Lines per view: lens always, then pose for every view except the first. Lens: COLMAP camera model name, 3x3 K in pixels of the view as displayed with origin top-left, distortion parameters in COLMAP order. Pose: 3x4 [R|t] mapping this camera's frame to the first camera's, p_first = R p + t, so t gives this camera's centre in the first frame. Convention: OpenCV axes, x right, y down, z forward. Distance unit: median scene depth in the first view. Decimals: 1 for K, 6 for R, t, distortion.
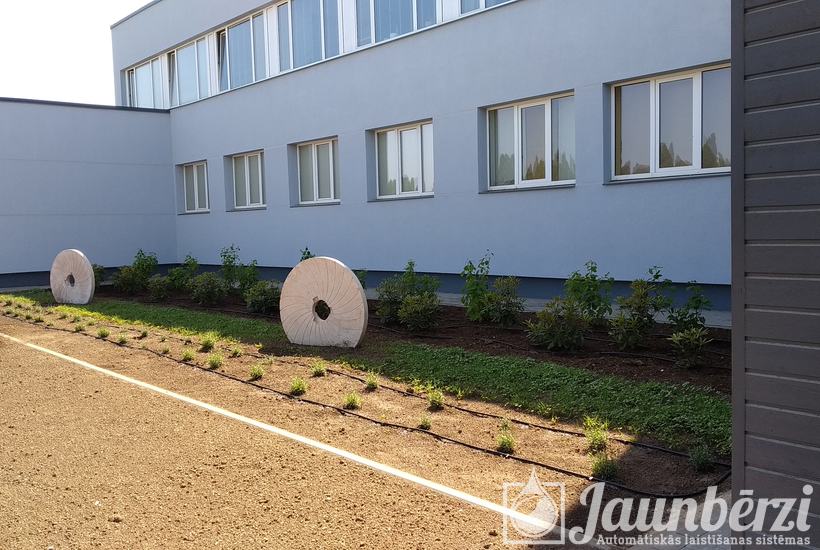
lens RADIAL K [[690.3, 0, 410.0], [0, 690.3, 275.0], [0, 0, 1]] dist [-0.005018, -0.019313]
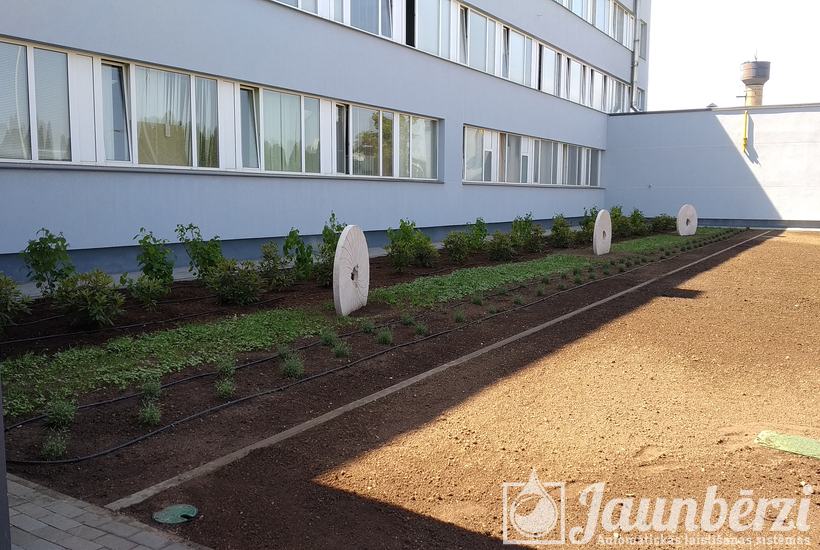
lens RADIAL K [[690.3, 0, 410.0], [0, 690.3, 275.0], [0, 0, 1]] dist [-0.005018, -0.019313]
pose [[-0.292346, -0.083813, 0.952633, -1.211708], [0.065713, 0.992037, 0.107446, -0.055674], [-0.954052, 0.094011, -0.284511, 1.322786]]
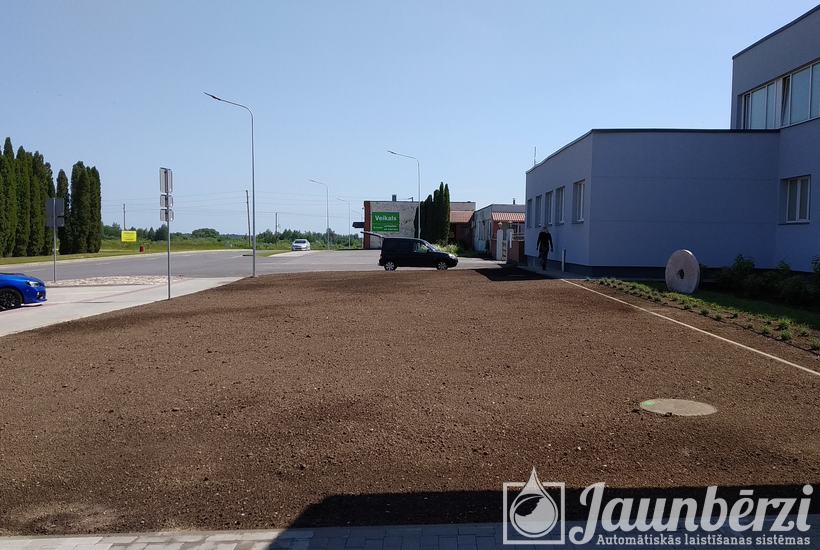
lens RADIAL K [[690.3, 0, 410.0], [0, 690.3, 275.0], [0, 0, 1]] dist [-0.005018, -0.019313]
pose [[0.679159, 0.082615, -0.729327, 0.098015], [-0.088621, 0.995606, 0.030252, 0.015615], [0.728622, 0.044088, 0.683496, -0.239534]]
